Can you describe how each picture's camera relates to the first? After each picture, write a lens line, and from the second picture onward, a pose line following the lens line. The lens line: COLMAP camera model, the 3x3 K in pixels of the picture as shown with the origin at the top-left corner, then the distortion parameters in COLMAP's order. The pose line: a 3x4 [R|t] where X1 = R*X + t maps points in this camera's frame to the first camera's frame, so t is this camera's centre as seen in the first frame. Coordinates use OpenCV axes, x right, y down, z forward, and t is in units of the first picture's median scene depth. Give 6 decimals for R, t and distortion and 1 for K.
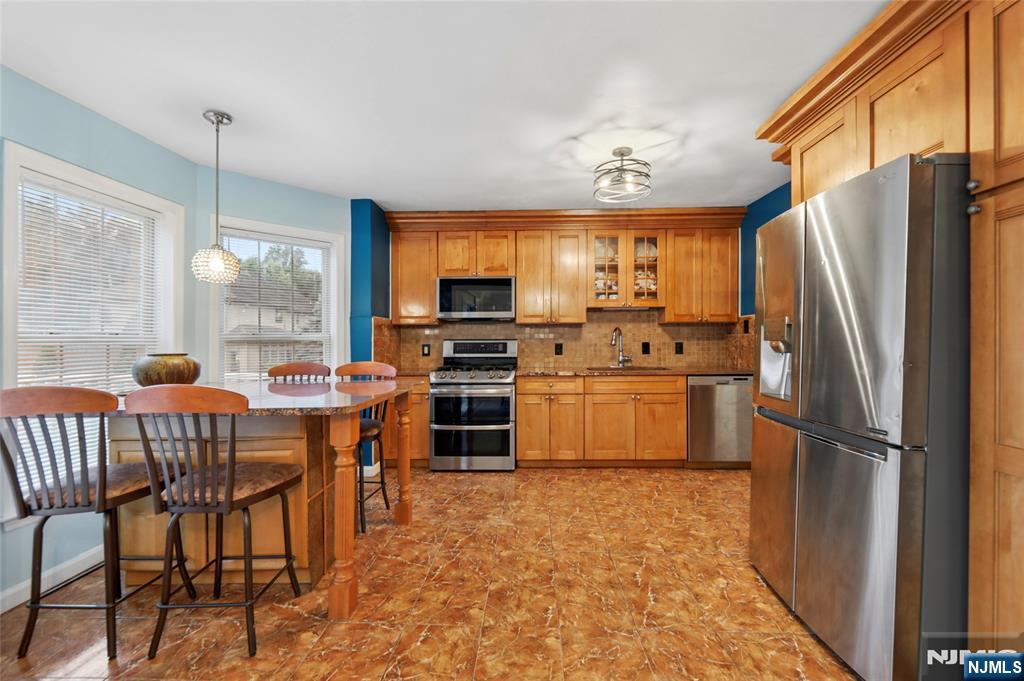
lens RADIAL K [[419.3, 0, 516.5], [0, 419.3, 340.6], [0, 0, 1]] dist [-0.007759, 0.000265]
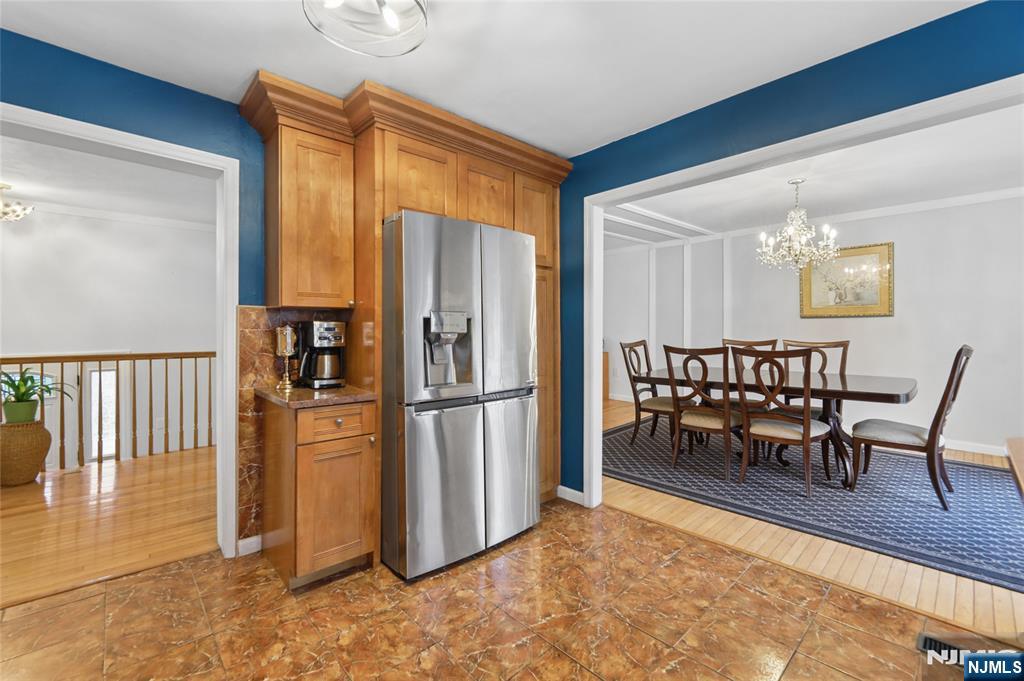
lens RADIAL K [[444.0, 0, 511.0], [0, 444.0, 332.9], [0, 0, 1]] dist [-0.000649, -0.000028]
pose [[-0.716836, -0.000101, 0.697242, -0.136317], [0.008235, 0.999929, 0.008612, -0.001729], [-0.697193, 0.011915, -0.716784, 0.832876]]
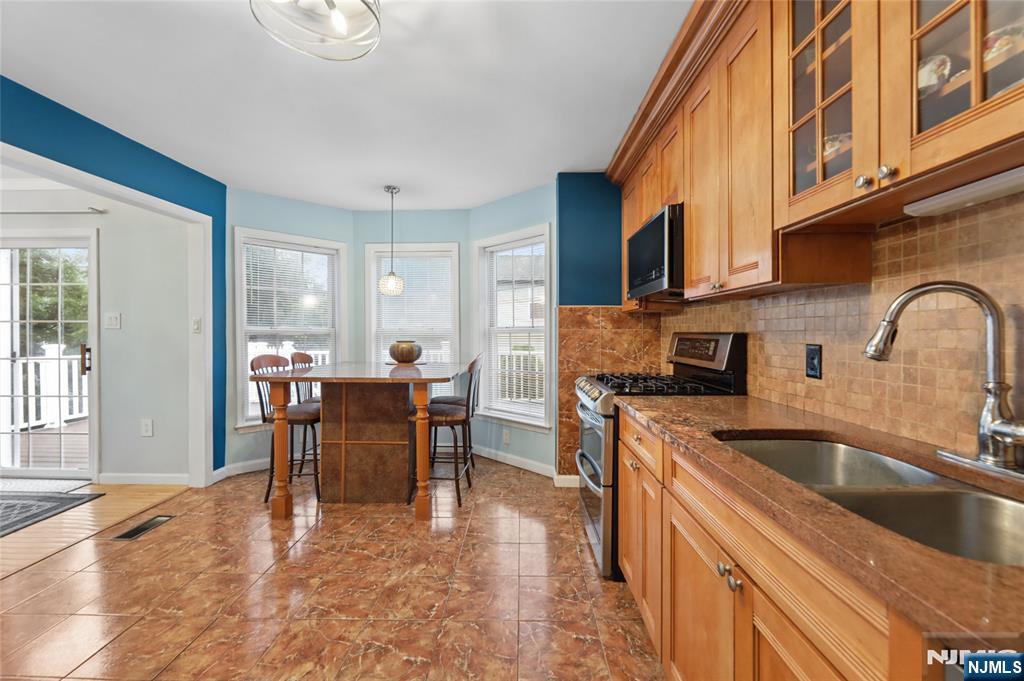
lens RADIAL K [[419.3, 0, 514.4], [0, 419.3, 335.5], [0, 0, 1]] dist [-0.007759, 0.000265]
pose [[0.013556, 0.012024, -0.999836, 0.492084], [-0.000047, 0.999928, 0.012024, -0.005884], [0.999908, -0.000116, 0.013556, 0.826030]]
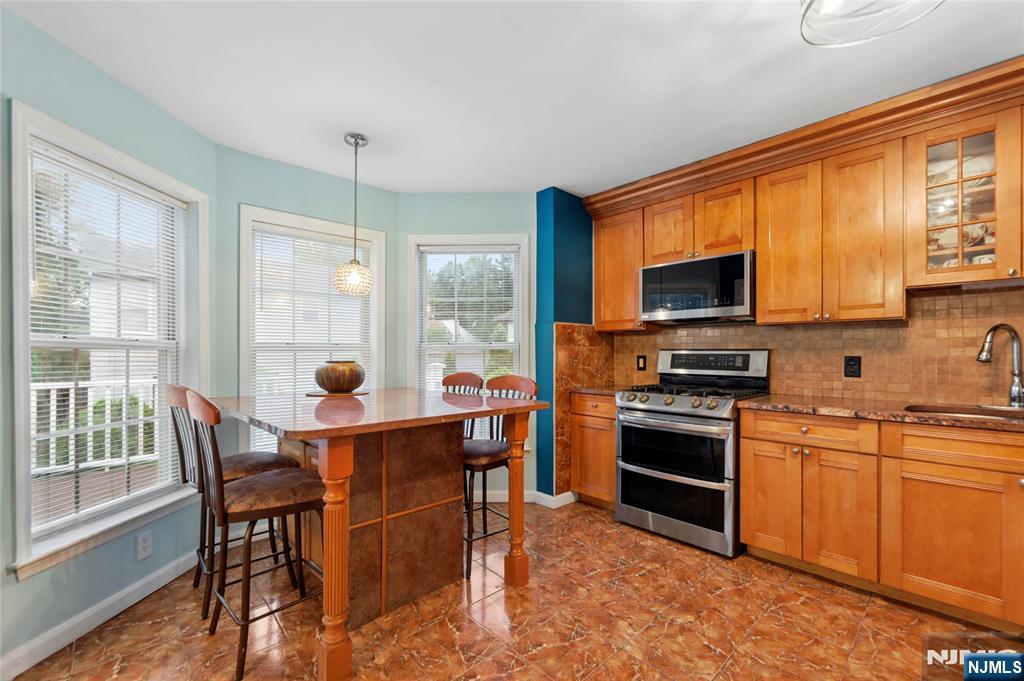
lens RADIAL K [[419.3, 0, 526.0], [0, 419.3, 350.3], [0, 0, 1]] dist [-0.007759, 0.000265]
pose [[0.712618, 0.002499, -0.701548, 0.198507], [-0.004572, 0.999989, -0.001083, 0.000832], [0.701537, 0.003979, 0.712622, 0.313518]]
